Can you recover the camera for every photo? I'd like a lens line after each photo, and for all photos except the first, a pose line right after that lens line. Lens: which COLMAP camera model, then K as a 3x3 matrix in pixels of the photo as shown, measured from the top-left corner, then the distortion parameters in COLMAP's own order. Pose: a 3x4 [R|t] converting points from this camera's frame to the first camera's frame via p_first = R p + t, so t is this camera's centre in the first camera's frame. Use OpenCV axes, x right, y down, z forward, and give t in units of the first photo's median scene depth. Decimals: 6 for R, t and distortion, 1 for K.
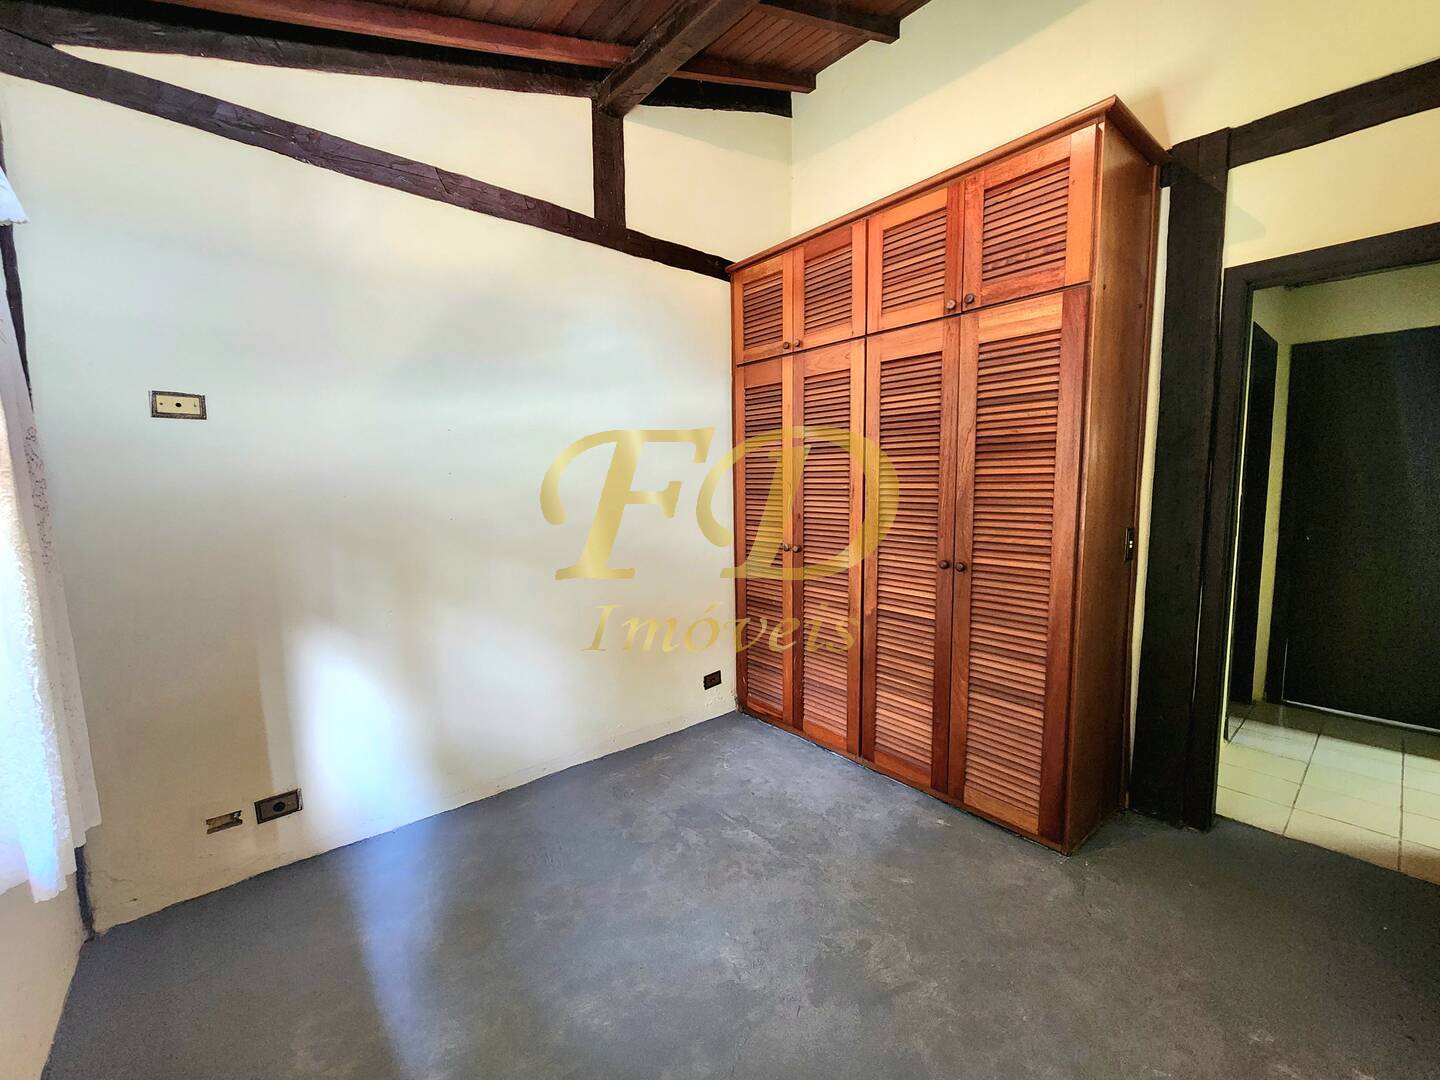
lens RADIAL K [[594.4, 0, 712.1], [0, 594.4, 539.7], [0, 0, 1]] dist [0.000182, 0.000461]
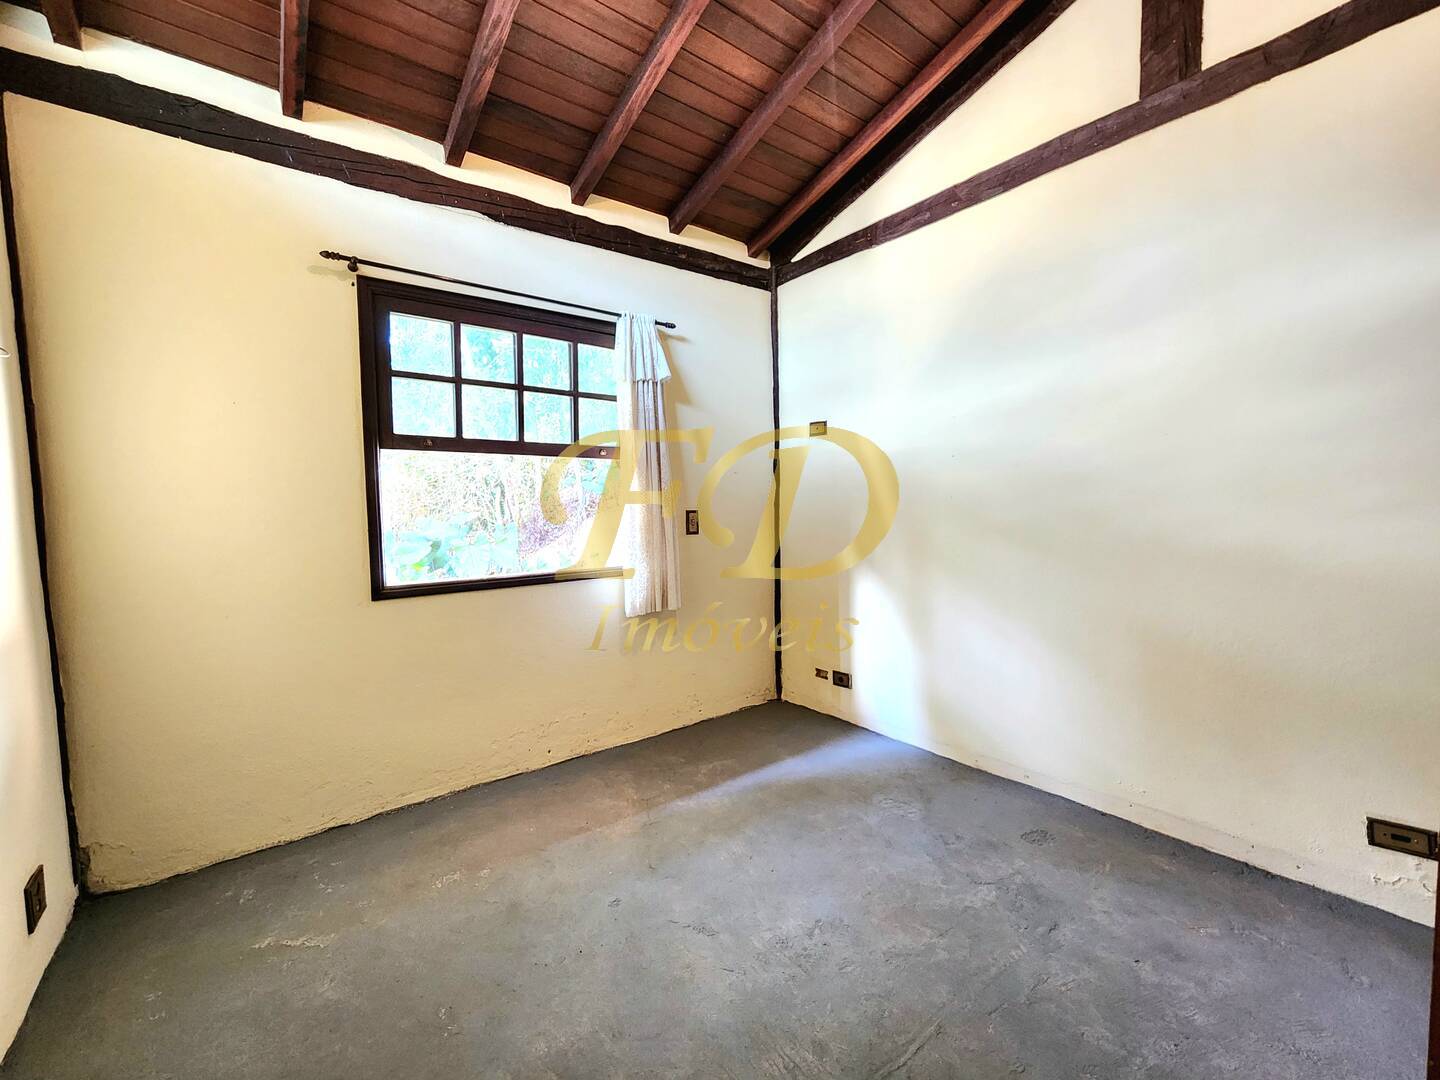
lens RADIAL K [[594.4, 0, 712.1], [0, 594.4, 539.7], [0, 0, 1]] dist [0.000182, 0.000461]
pose [[-0.044889, 0.072969, -0.996324, 0.822910], [-0.075249, 0.994249, 0.076207, -0.007232], [0.996154, 0.078393, -0.039140, 0.713877]]
